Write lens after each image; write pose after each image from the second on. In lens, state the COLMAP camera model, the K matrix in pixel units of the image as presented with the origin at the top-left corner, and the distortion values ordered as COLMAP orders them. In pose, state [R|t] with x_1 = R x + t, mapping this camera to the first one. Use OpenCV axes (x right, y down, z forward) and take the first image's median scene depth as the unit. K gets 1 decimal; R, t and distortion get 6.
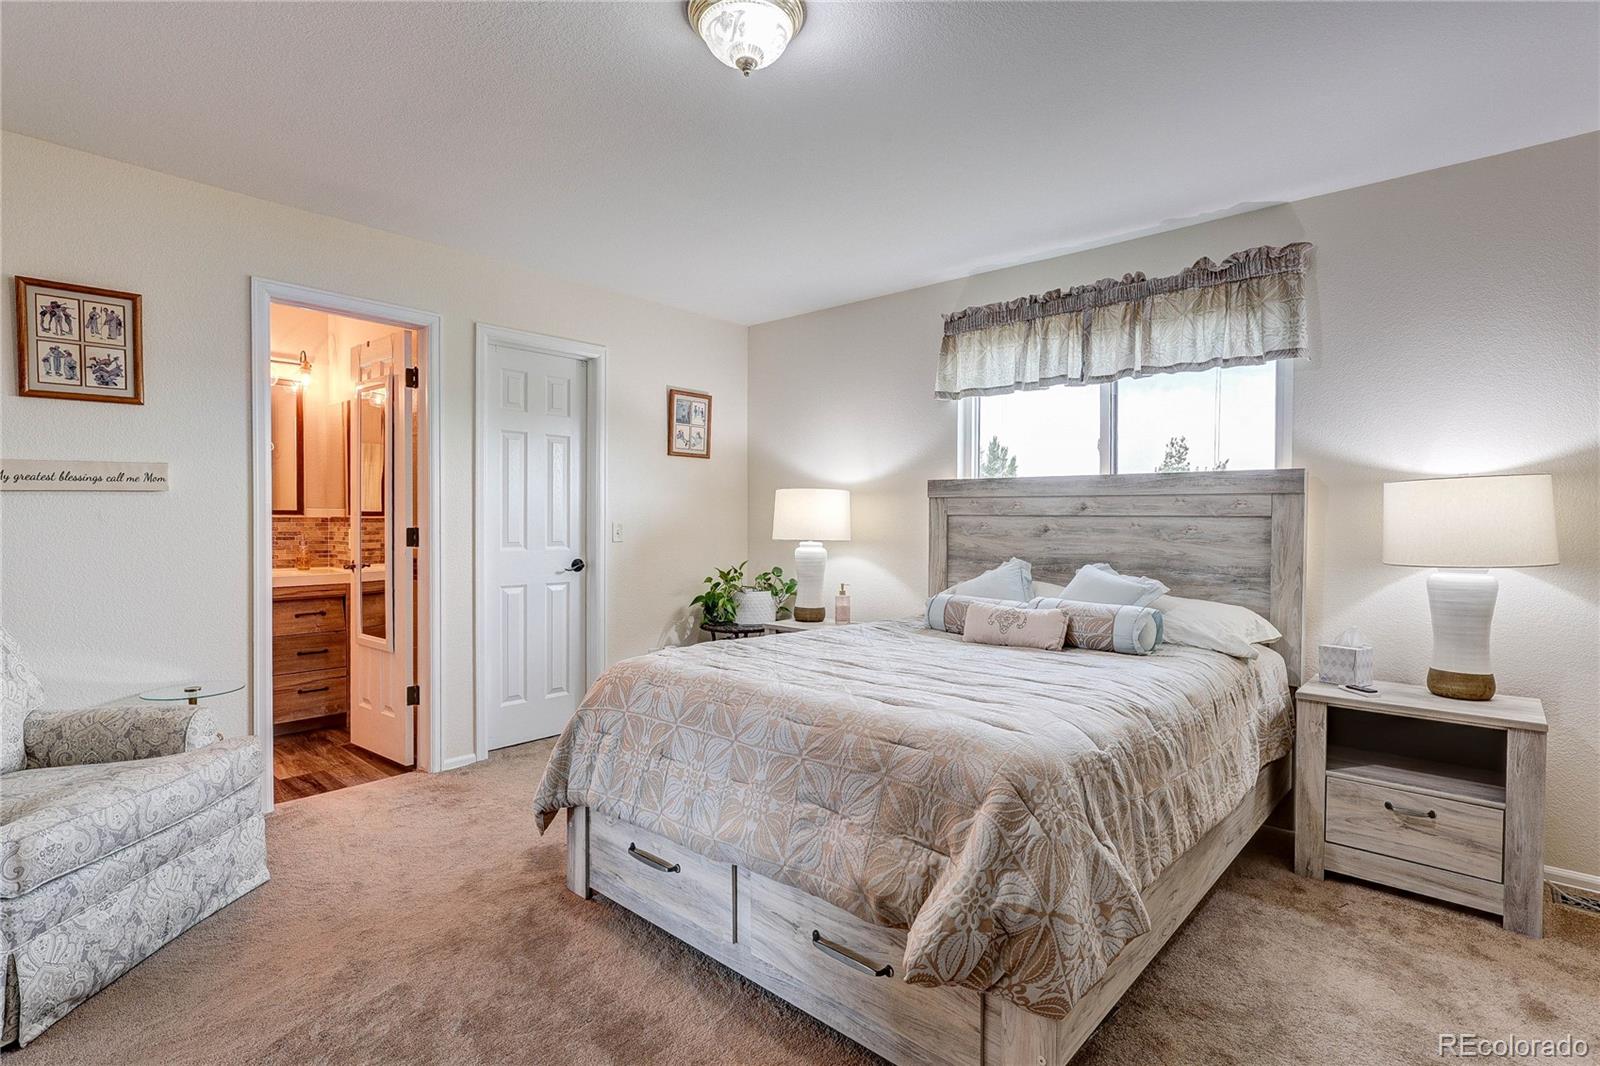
lens RADIAL K [[747.3, 0, 802.6], [0, 747.3, 527.3], [0, 0, 1]] dist [0.001205, 0.000008]
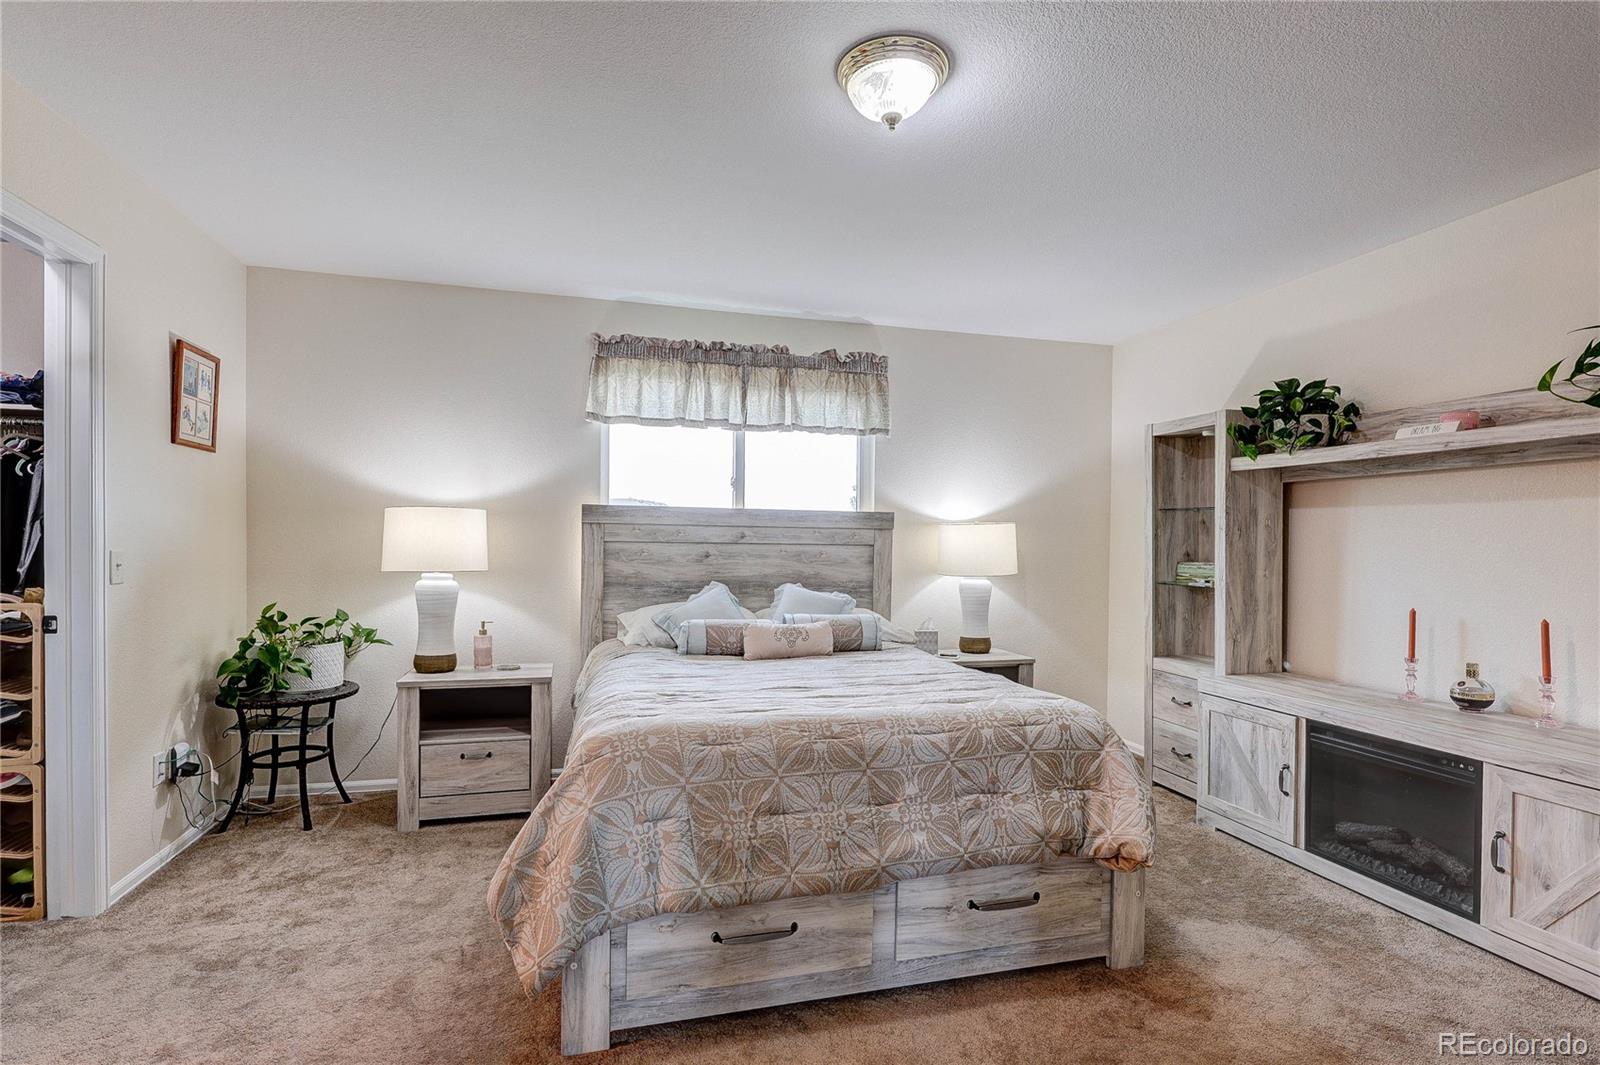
lens RADIAL K [[753.0, 0, 800.4], [0, 753.0, 552.7], [0, 0, 1]] dist [-0.001003, -0.000190]
pose [[0.556423, -0.010538, 0.830832, -0.522814], [0.002872, 0.999938, 0.010760, -0.012291], [-0.830894, -0.003601, 0.556419, 0.261950]]
